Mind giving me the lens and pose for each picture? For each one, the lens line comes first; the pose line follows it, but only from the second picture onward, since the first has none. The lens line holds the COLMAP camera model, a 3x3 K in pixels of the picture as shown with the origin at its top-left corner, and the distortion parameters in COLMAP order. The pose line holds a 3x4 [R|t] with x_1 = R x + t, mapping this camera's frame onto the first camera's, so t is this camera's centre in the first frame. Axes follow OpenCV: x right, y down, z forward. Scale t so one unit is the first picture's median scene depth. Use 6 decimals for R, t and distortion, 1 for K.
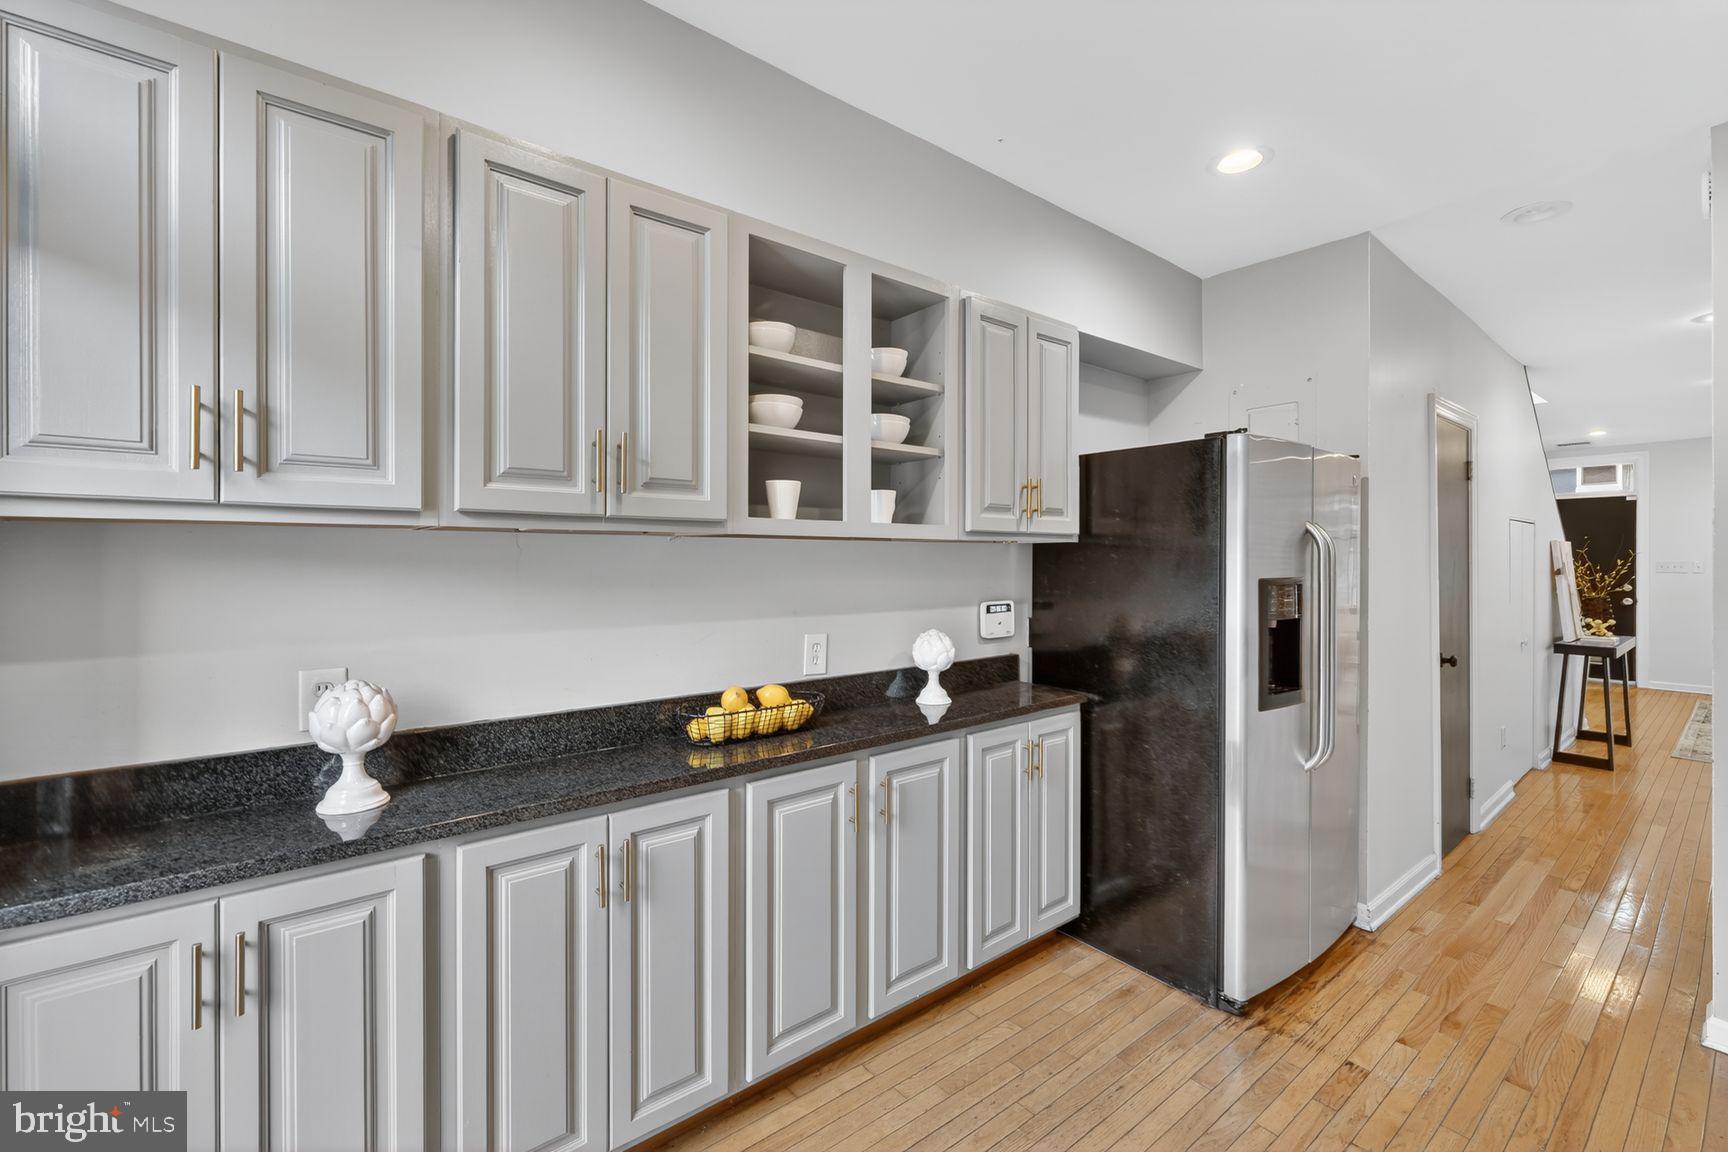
lens RADIAL K [[721.1, 0, 859.1], [0, 721.1, 563.6], [0, 0, 1]] dist [-0.026870, -0.000212]
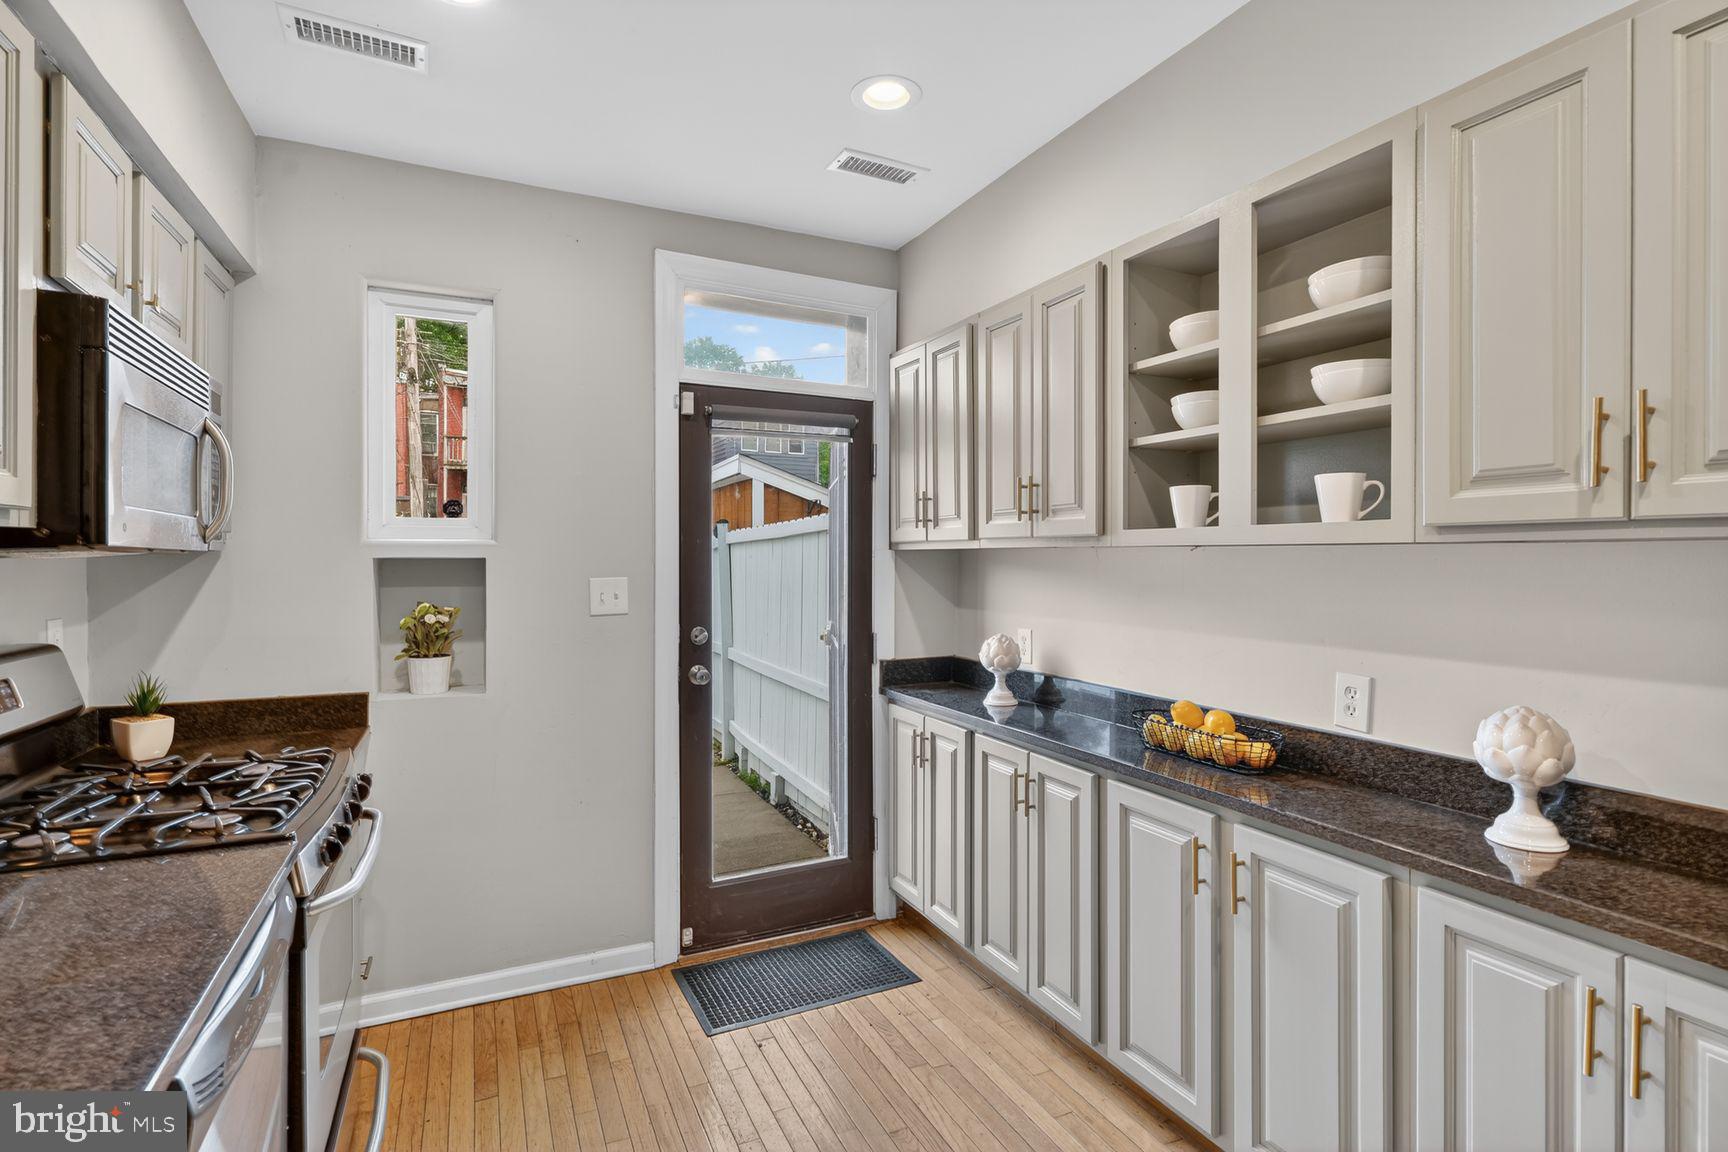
lens RADIAL K [[827.5, 0, 860.8], [0, 827.5, 560.5], [0, 0, 1]] dist [0.000067, -0.000774]
pose [[-0.204975, -0.005728, -0.978750, 0.812678], [-0.019925, 0.999800, -0.001678, -0.006424], [0.978564, 0.019158, -0.205048, 0.639827]]
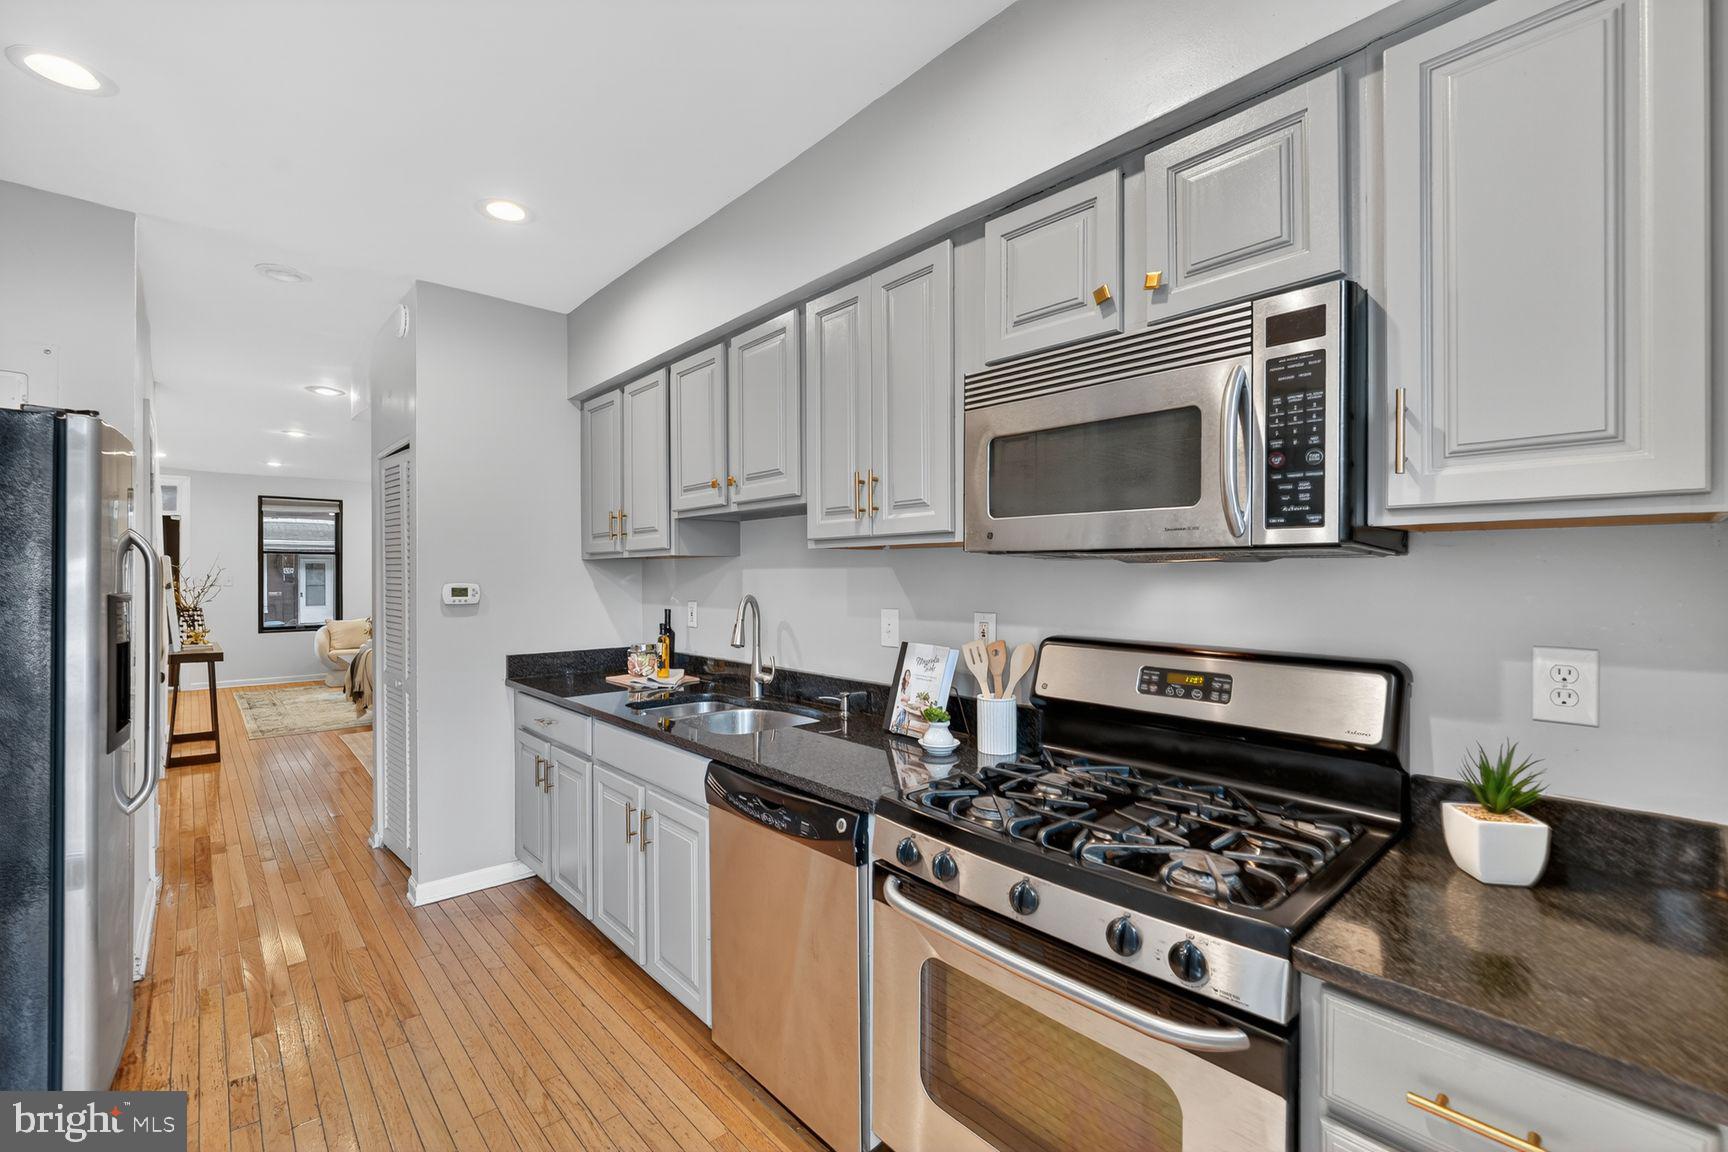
lens RADIAL K [[721.1, 0, 859.0], [0, 721.1, 575.2], [0, 0, 1]] dist [-0.026870, -0.000212]
pose [[-0.103194, -0.009683, 0.994614, -0.297518], [0.017995, 0.999771, 0.011600, 0.004941], [-0.994499, 0.019095, -0.102996, 0.181386]]
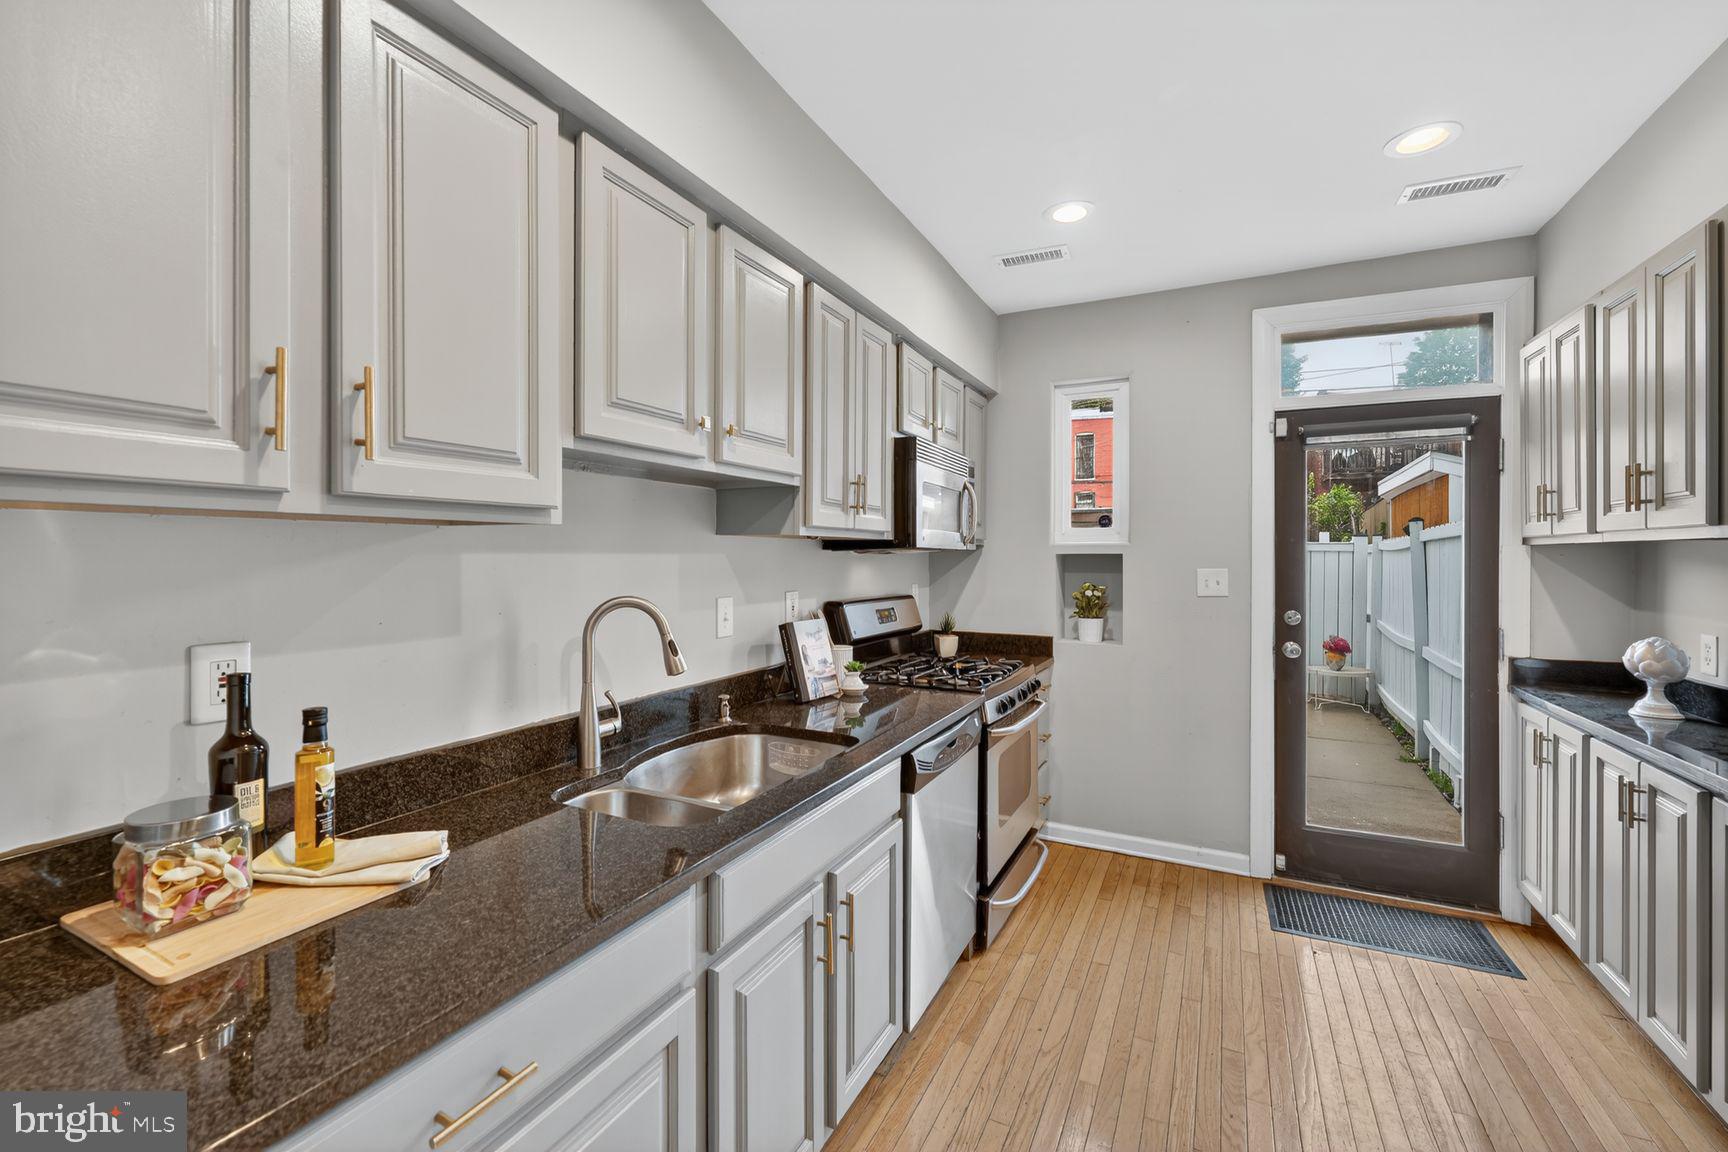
lens RADIAL K [[721.1, 0, 863.1], [0, 721.1, 564.4], [0, 0, 1]] dist [-0.026870, -0.000212]
pose [[-0.895430, -0.005206, -0.445173, 0.920742], [-0.016488, 0.999633, 0.021475, -0.003336], [0.444898, 0.026569, -0.895187, 0.951704]]
